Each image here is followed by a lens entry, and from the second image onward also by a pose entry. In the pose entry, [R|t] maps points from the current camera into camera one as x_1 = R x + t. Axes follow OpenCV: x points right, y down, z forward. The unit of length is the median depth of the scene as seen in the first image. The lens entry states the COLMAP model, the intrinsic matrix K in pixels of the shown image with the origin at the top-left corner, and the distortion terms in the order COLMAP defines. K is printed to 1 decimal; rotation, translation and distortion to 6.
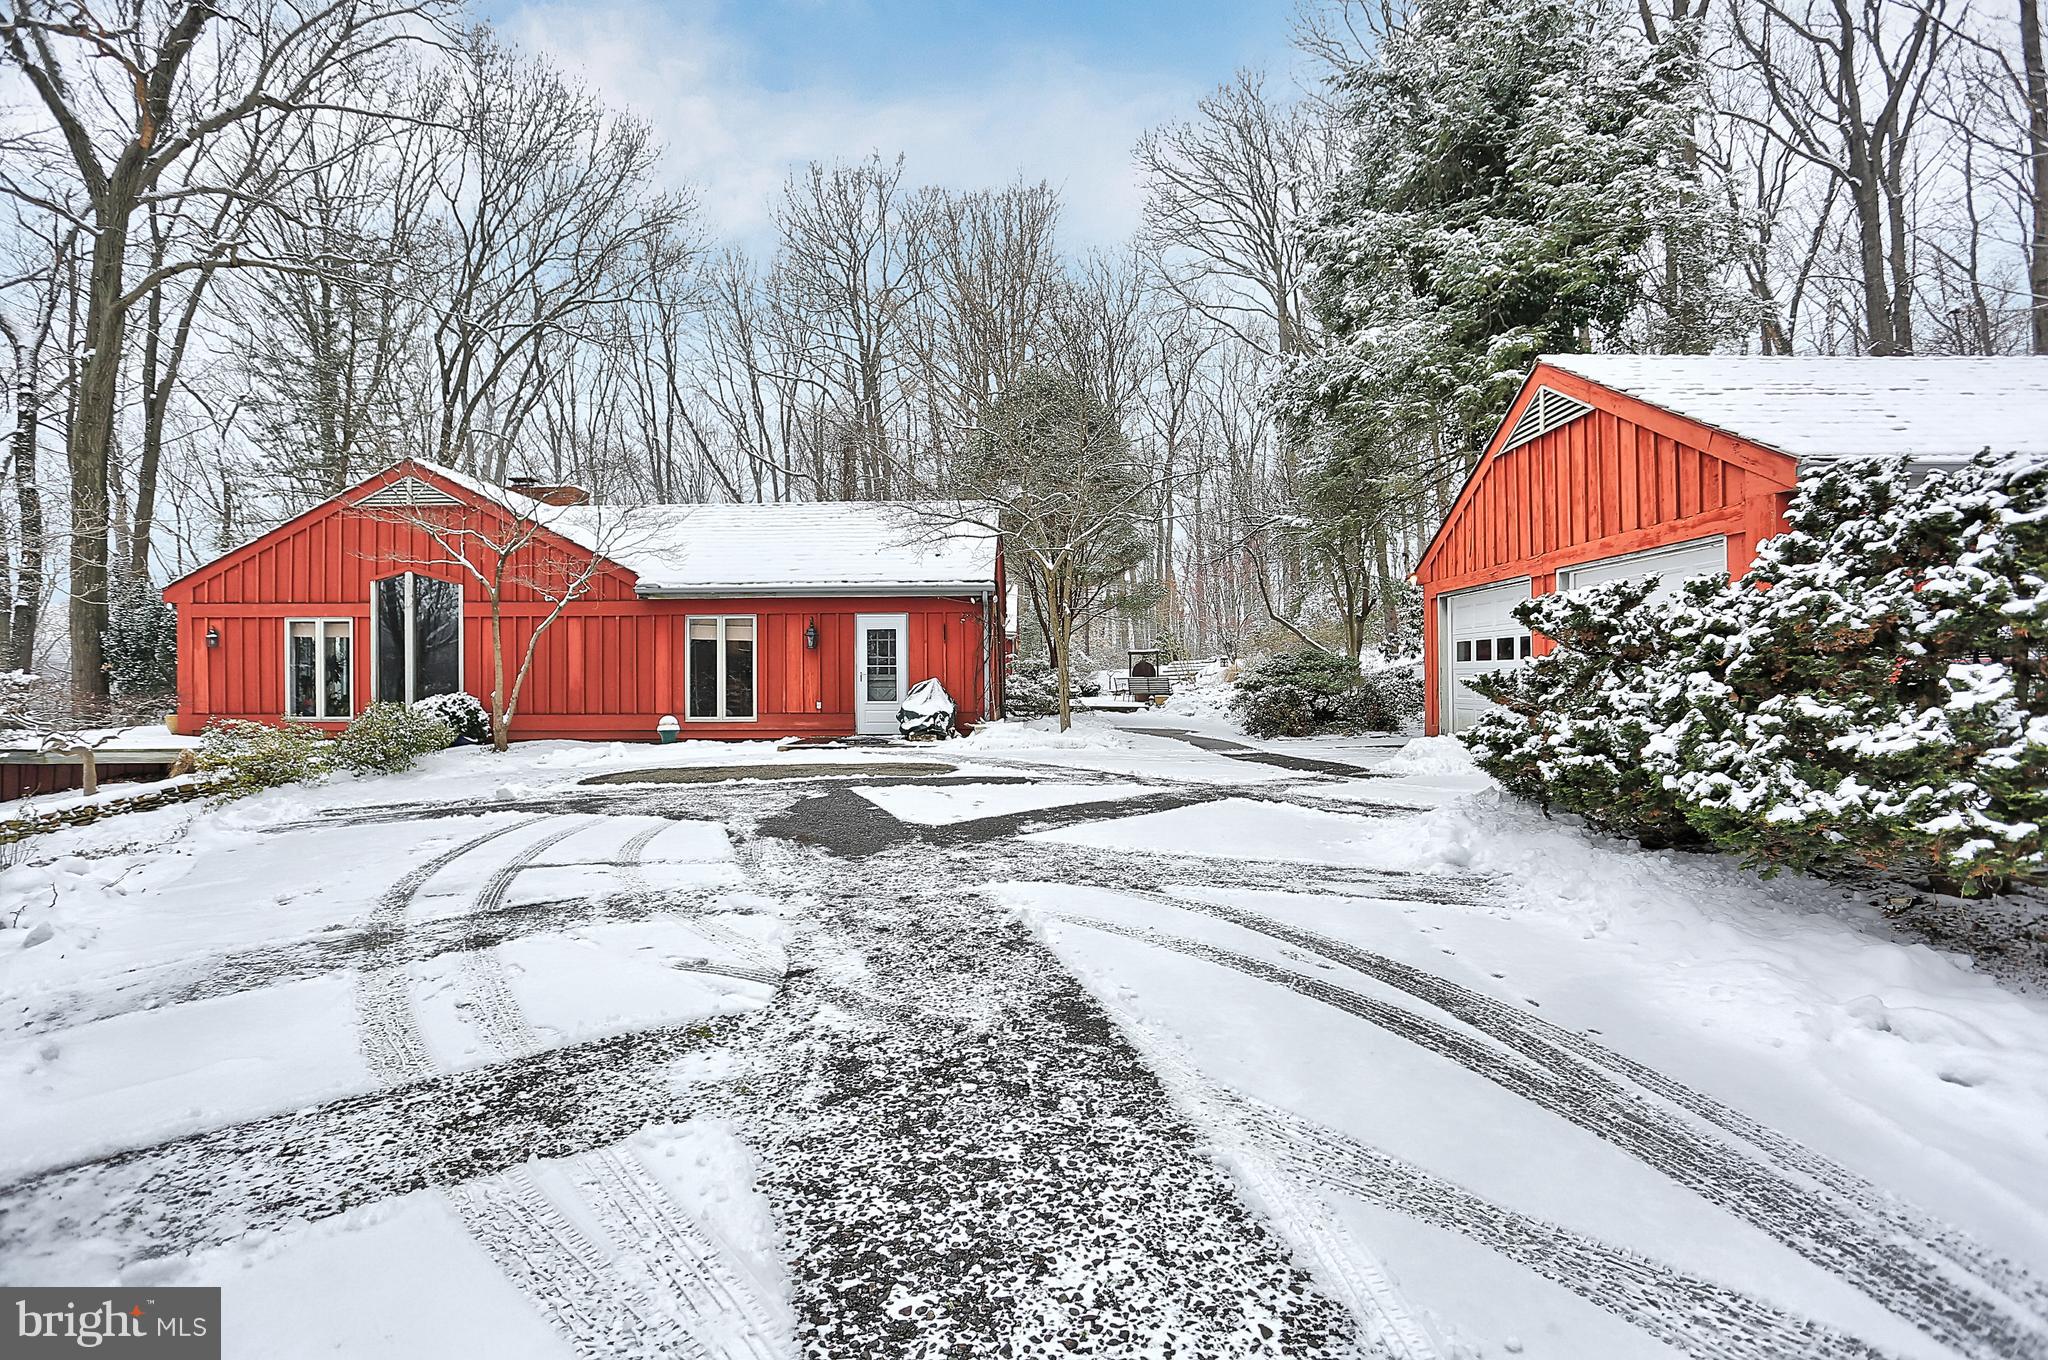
lens RADIAL K [[1002.4, 0, 1019.3], [0, 1002.4, 672.0], [0, 0, 1]] dist [-0.063306, 0.025188]
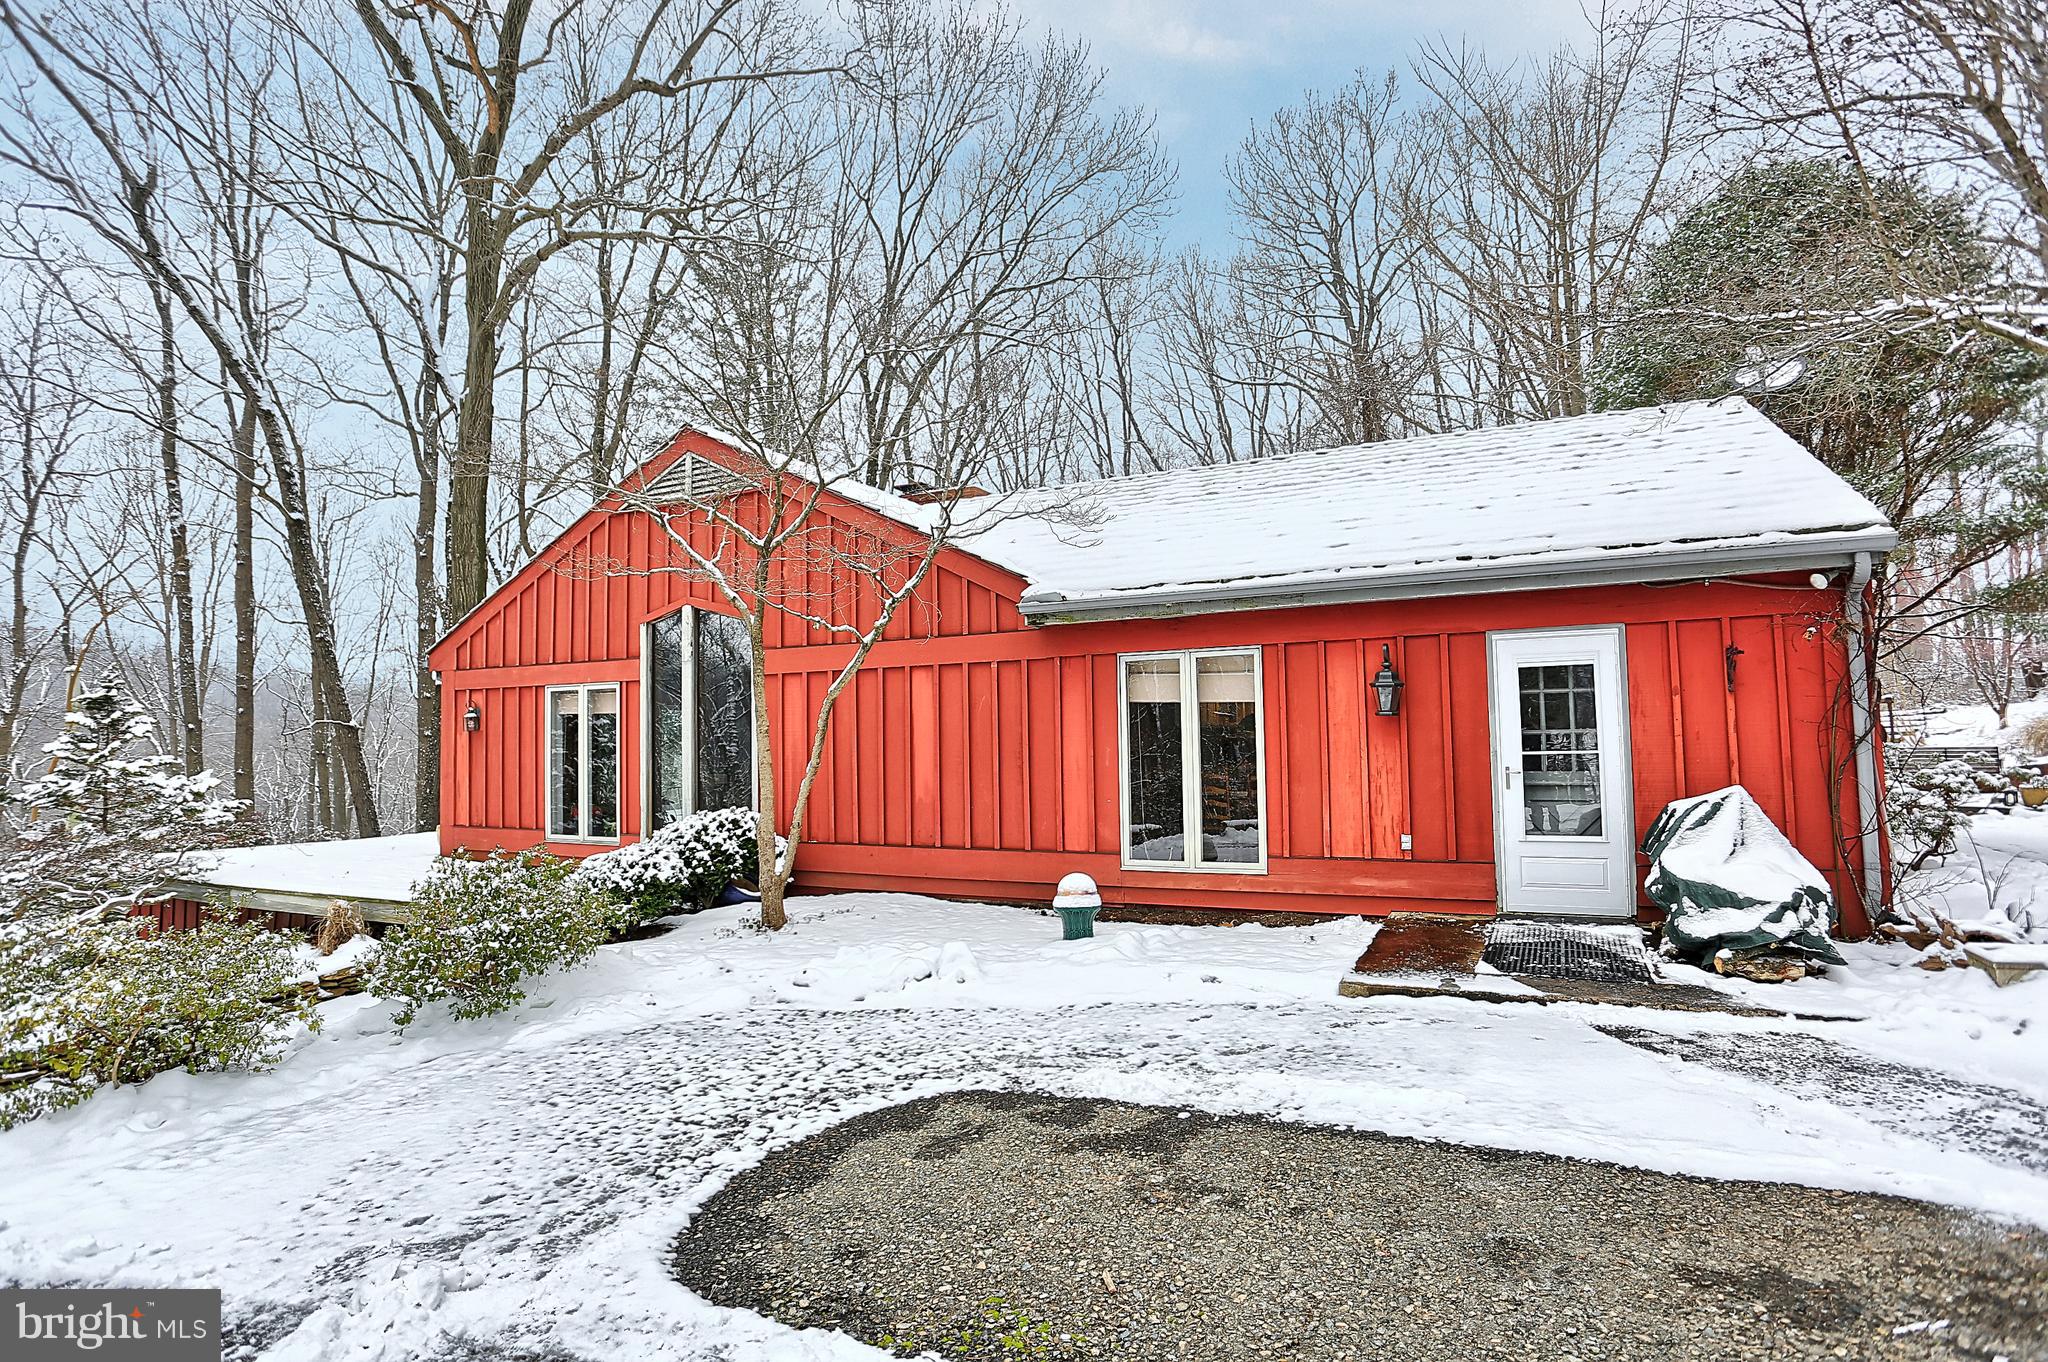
lens RADIAL K [[1002.4, 0, 1019.3], [0, 1002.4, 673.0], [0, 0, 1]] dist [-0.063306, 0.025188]
pose [[0.894685, -0.041220, -0.444792, -0.155215], [0.014885, 0.997931, -0.062541, -0.016756], [0.446450, 0.049334, 0.893448, 0.525689]]
